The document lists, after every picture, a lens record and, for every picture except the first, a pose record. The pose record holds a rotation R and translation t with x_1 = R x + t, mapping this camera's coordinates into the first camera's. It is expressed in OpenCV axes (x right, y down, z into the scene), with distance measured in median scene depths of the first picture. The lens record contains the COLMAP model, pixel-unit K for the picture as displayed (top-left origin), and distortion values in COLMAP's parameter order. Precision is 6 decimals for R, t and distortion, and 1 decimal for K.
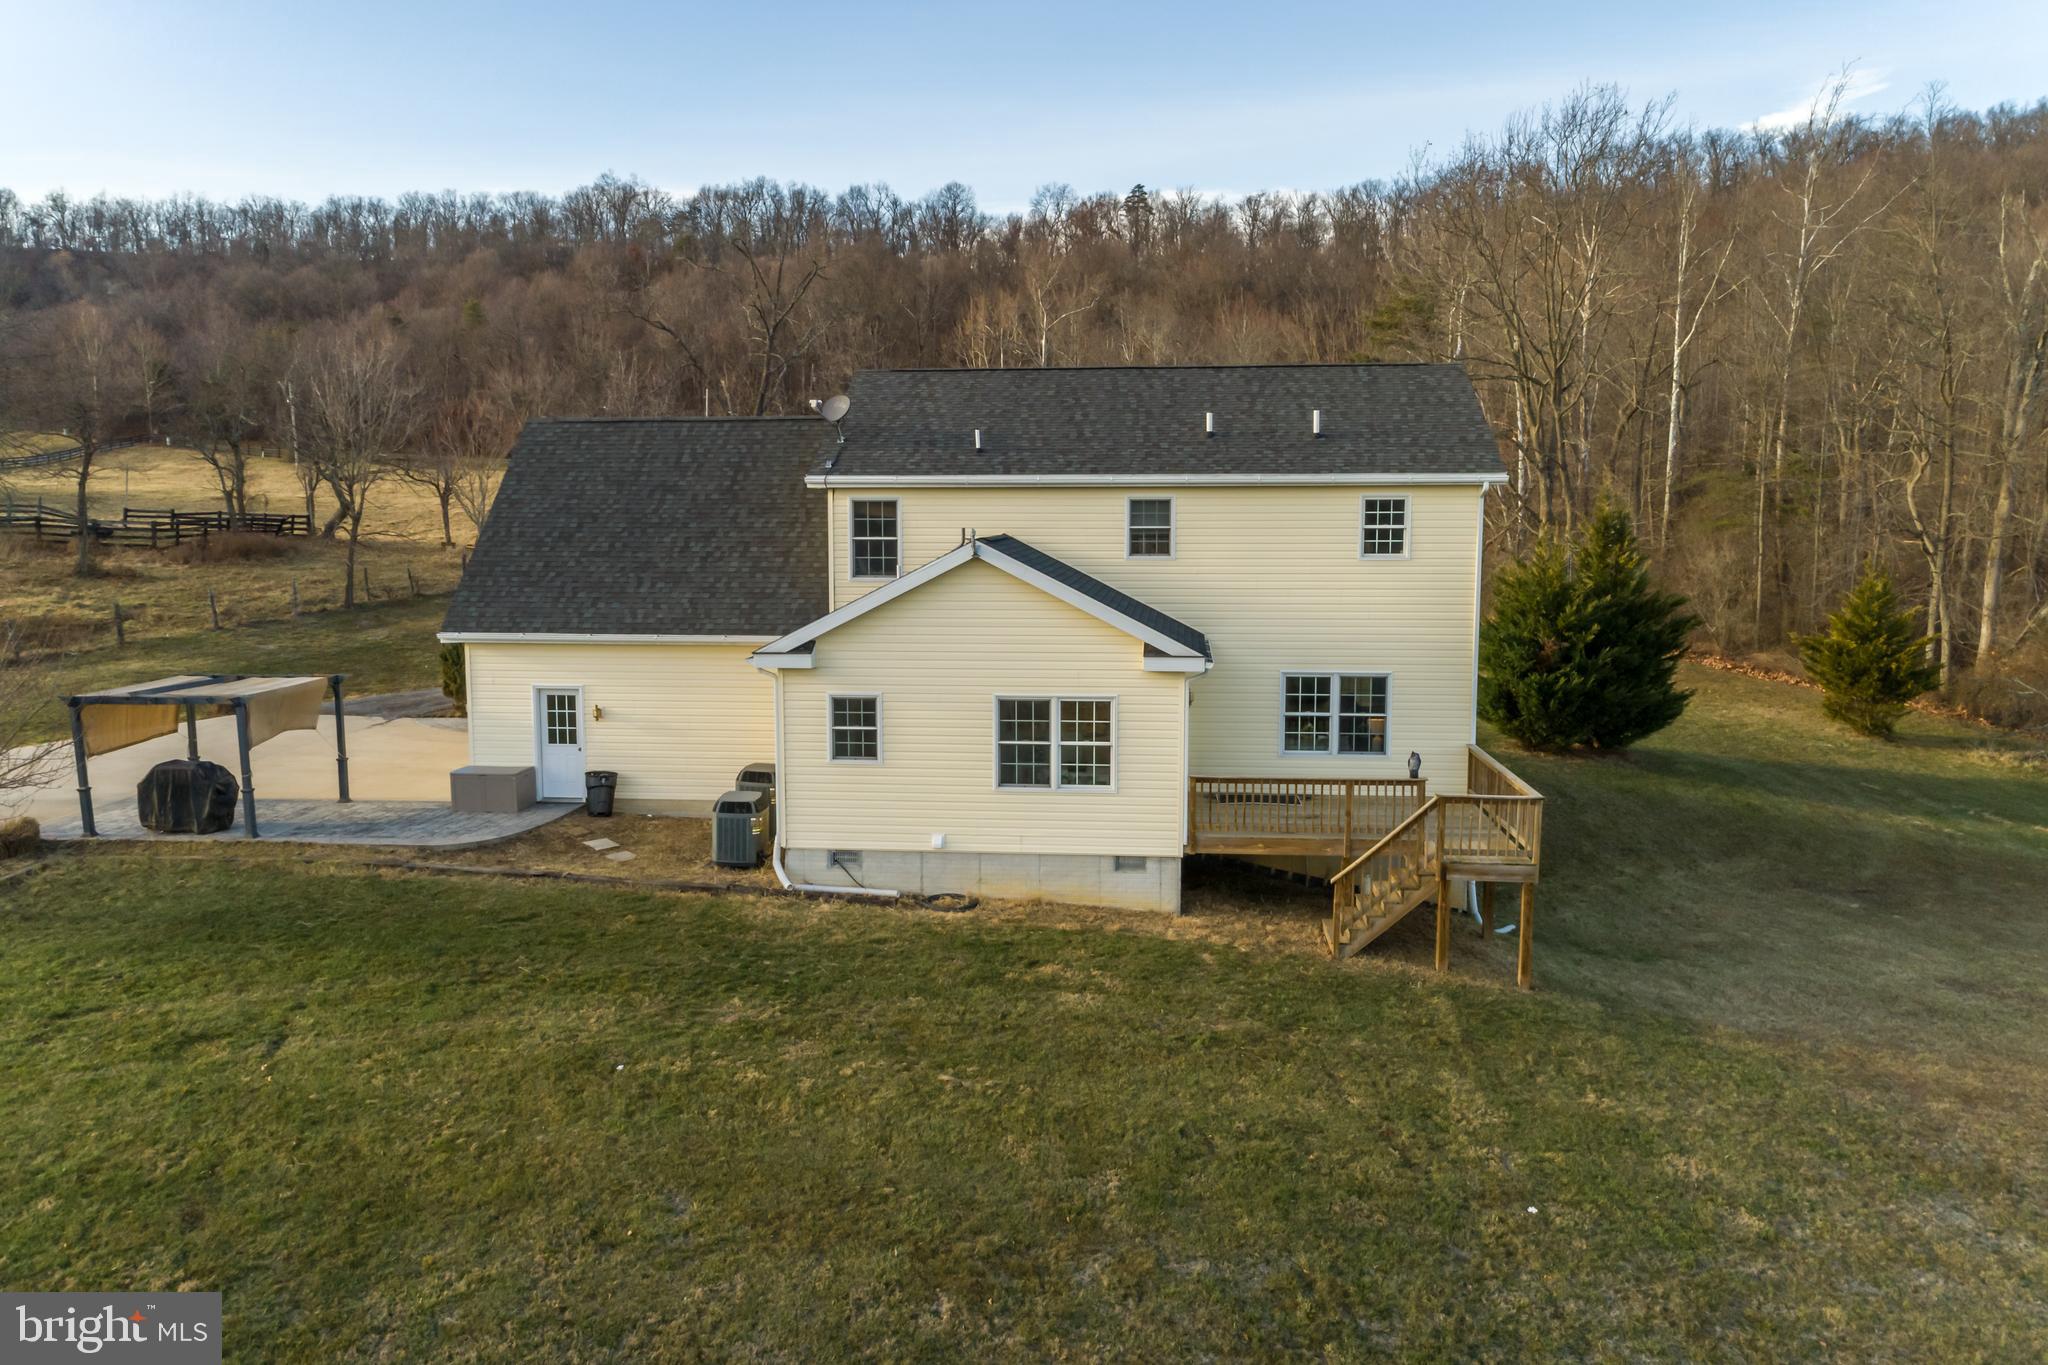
lens RADIAL K [[1406.6, 0, 1024.0], [0, 1406.6, 682.5], [0, 0, 1]] dist [0.037119, 0.000524]
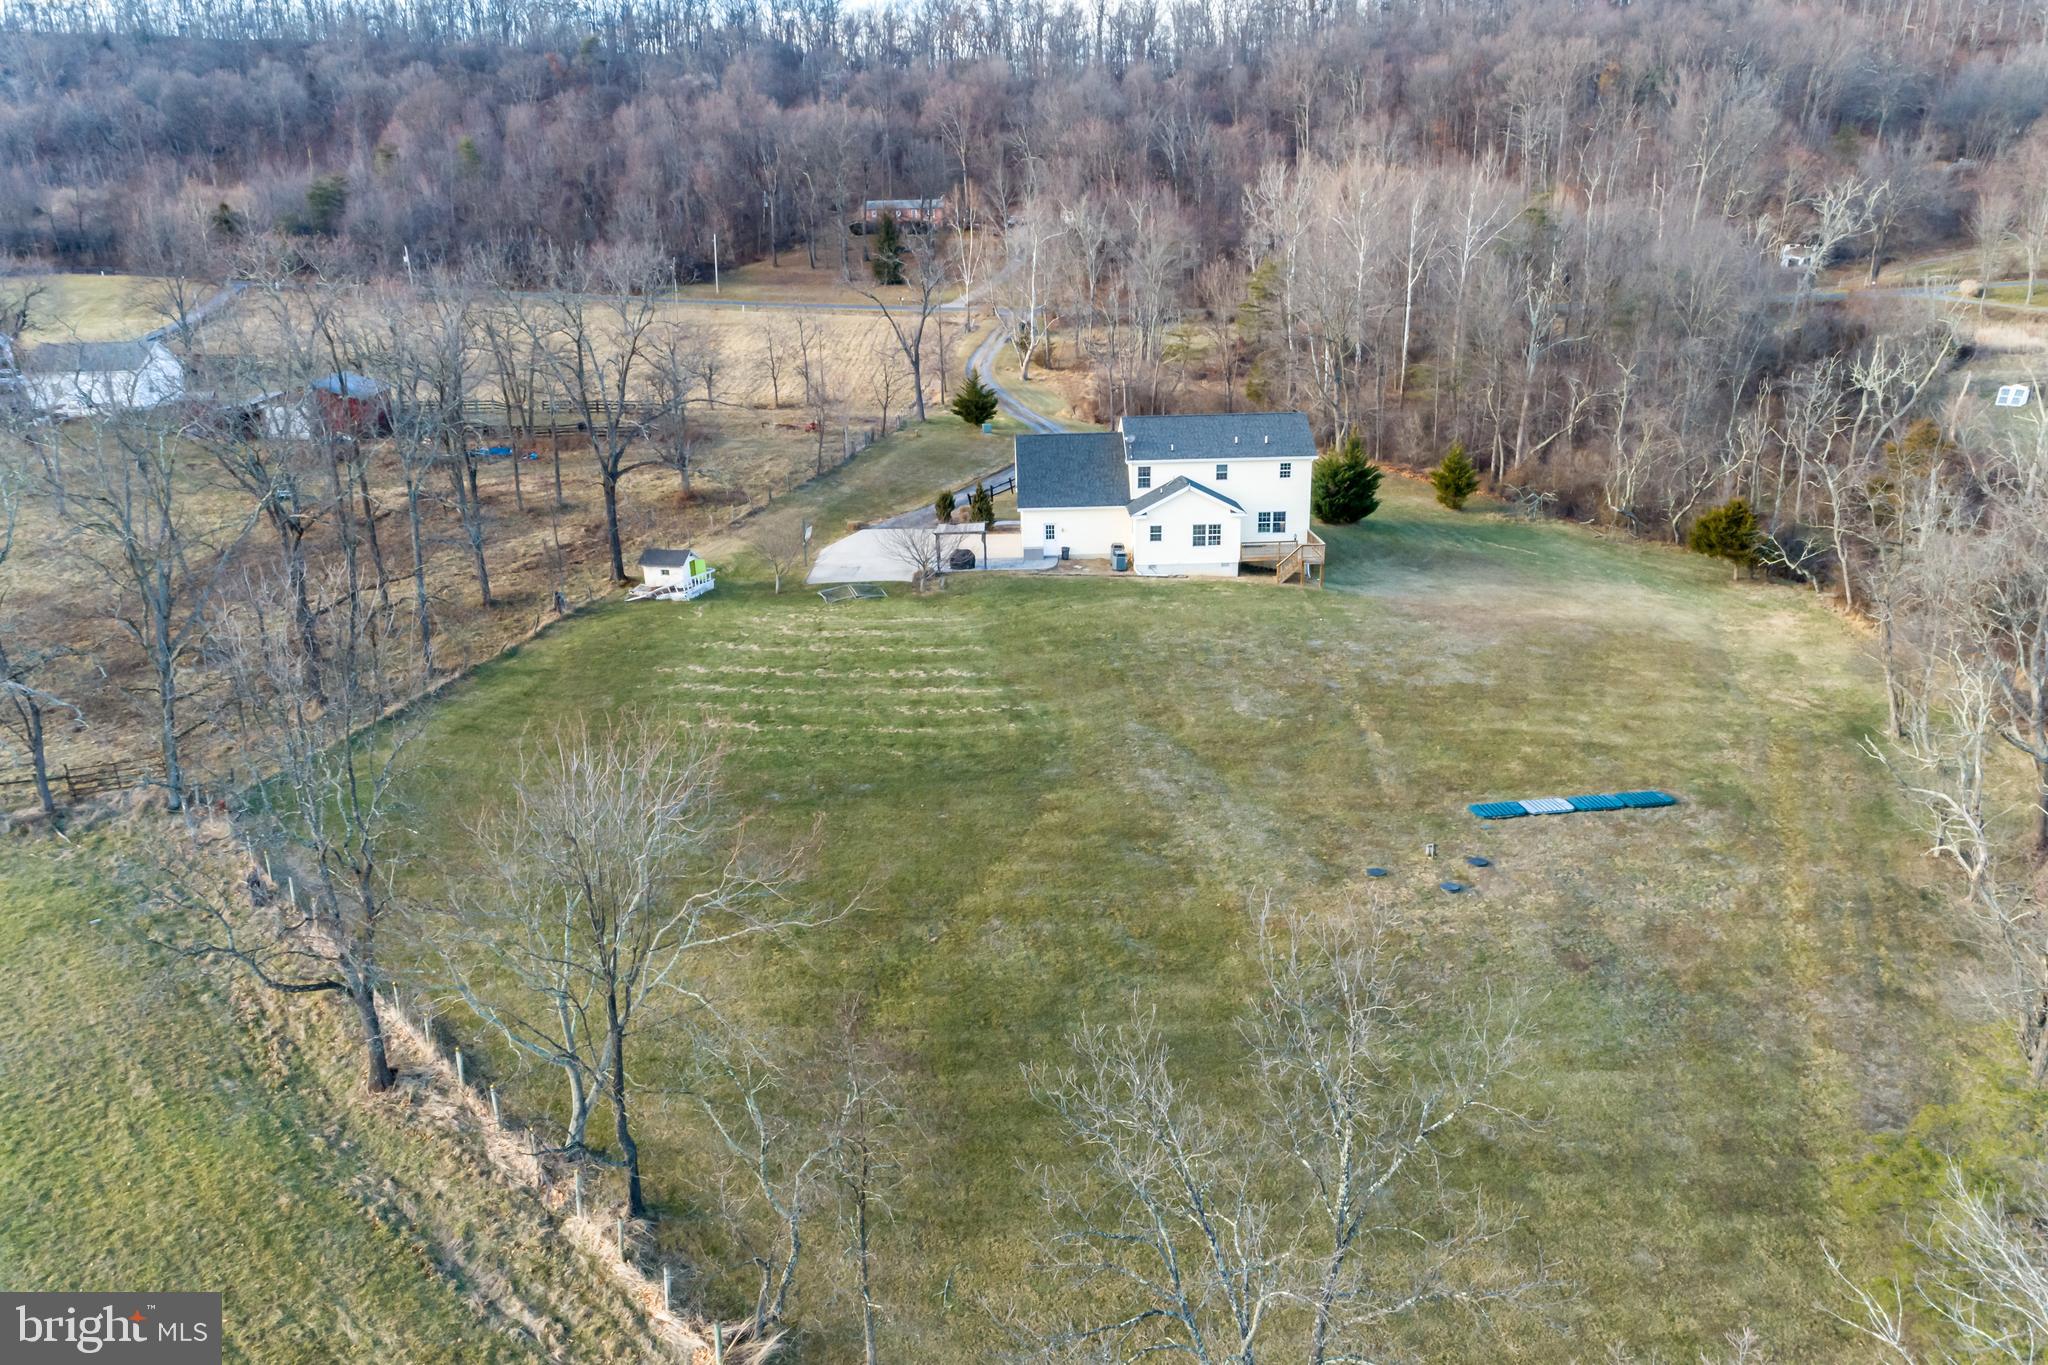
lens RADIAL K [[1406.6, 0, 1024.0], [0, 1406.6, 682.5], [0, 0, 1]] dist [0.037119, 0.000524]
pose [[0.991919, -0.054620, 0.114514, -0.846878], [0.032915, 0.982469, 0.183498, -0.258190], [-0.122529, -0.178246, 0.976327, -2.526638]]
